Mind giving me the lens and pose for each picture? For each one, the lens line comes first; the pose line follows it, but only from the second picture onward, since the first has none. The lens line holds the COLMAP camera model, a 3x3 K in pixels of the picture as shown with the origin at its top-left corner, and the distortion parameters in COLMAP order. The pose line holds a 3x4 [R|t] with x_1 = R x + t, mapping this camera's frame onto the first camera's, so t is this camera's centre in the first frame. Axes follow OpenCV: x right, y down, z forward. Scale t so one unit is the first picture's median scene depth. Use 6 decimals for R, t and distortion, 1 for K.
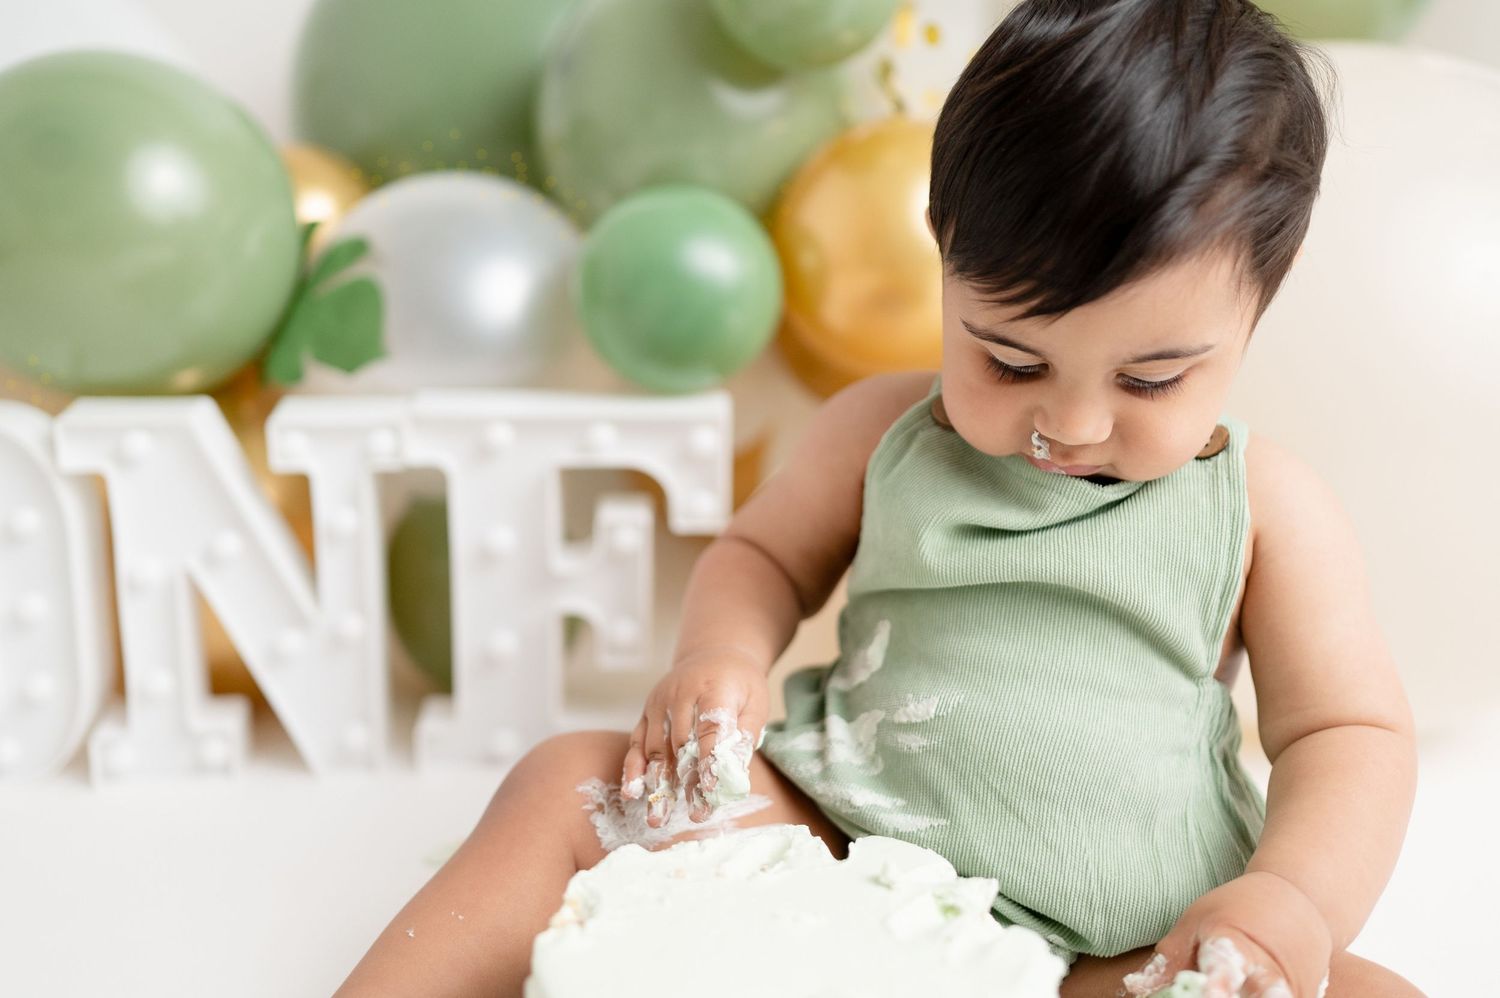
lens RADIAL K [[1664.1, 0, 746.6], [0, 1664.1, 444.1], [0, 0, 1]] dist [0.008600, 0.000000]
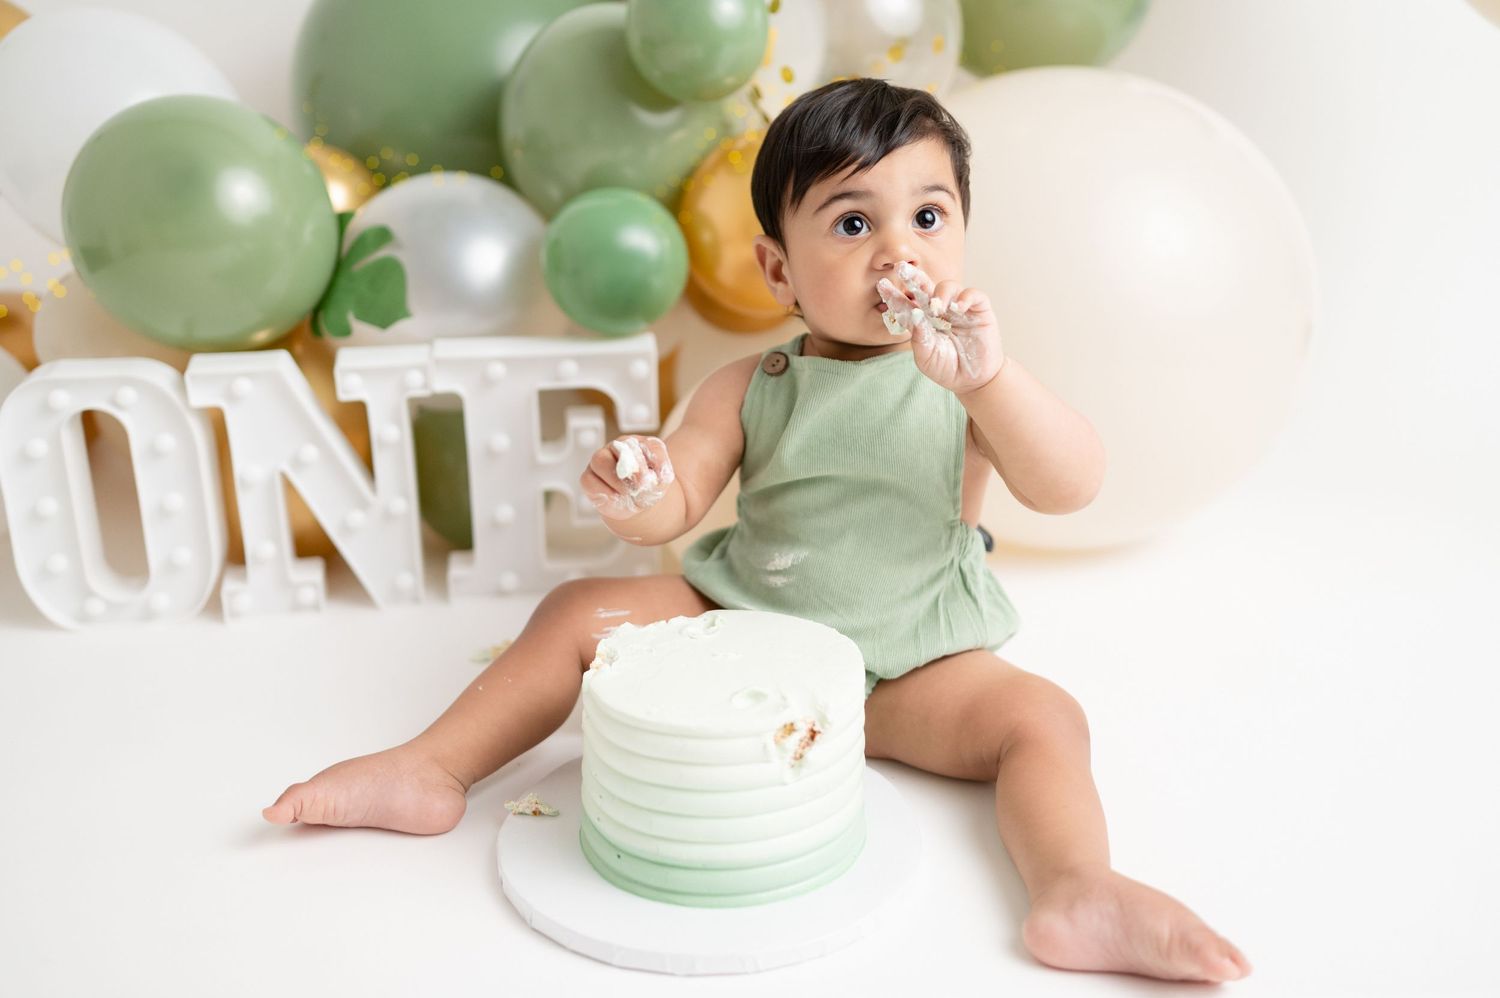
lens RADIAL K [[1441.1, 0, 746.8], [0, 1441.1, 506.3], [0, 0, 1]] dist [0.096317, 0.000000]
pose [[0.996893, -0.041102, 0.067190, -0.021223], [0.032182, 0.991144, 0.128829, -0.042326], [-0.071890, -0.126266, 0.989388, -0.266861]]
